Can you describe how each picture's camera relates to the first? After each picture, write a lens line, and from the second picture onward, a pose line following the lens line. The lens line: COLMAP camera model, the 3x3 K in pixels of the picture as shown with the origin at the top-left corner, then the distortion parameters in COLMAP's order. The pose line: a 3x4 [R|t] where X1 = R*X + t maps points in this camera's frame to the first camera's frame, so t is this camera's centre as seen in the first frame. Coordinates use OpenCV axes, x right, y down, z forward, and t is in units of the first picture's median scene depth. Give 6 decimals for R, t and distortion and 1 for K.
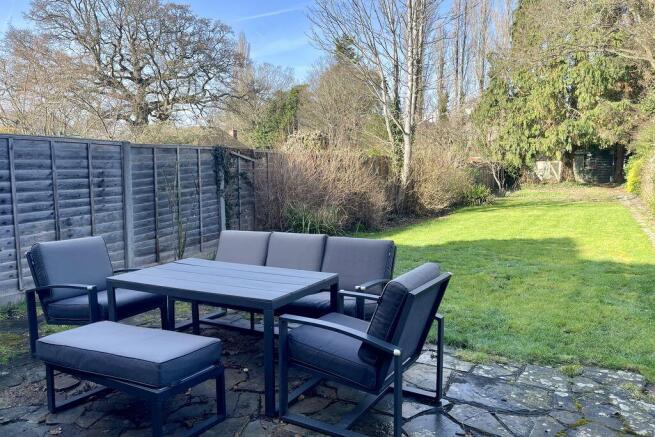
lens RADIAL K [[495.9, 0, 316.5], [0, 495.9, 217.1], [0, 0, 1]] dist [0.032678, -0.041022]
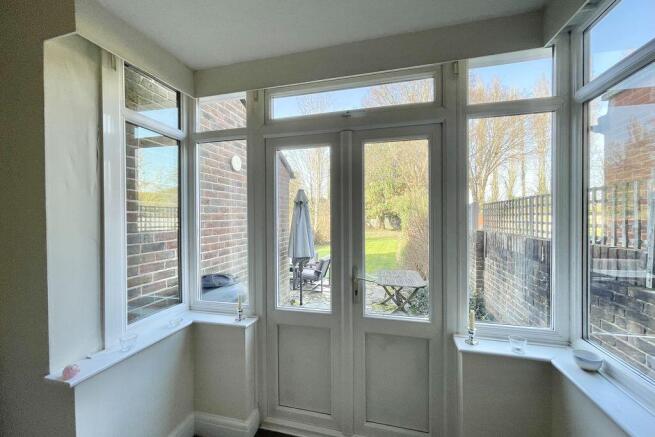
lens RADIAL K [[259.2, 0, 328.9], [0, 259.2, 220.0], [0, 0, 1]] dist [0.002602, -0.000996]
pose [[0.971330, 0.012075, 0.237429, -0.034339], [0.009866, 0.995802, -0.091002, -0.001938], [-0.237531, 0.090736, 0.967133, -0.143815]]
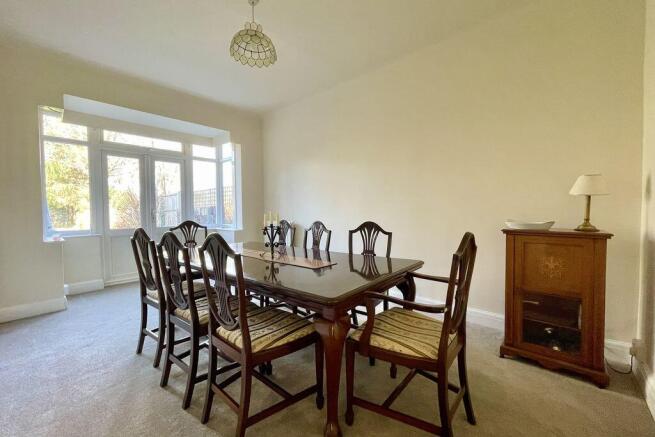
lens RADIAL K [[259.2, 0, 329.3], [0, 259.2, 219.6], [0, 0, 1]] dist [0.002602, -0.000996]
pose [[0.236659, -0.016200, 0.971458, -0.149929], [0.103355, 0.994607, -0.008592, 0.024750], [-0.966080, 0.102438, 0.237057, -0.232237]]
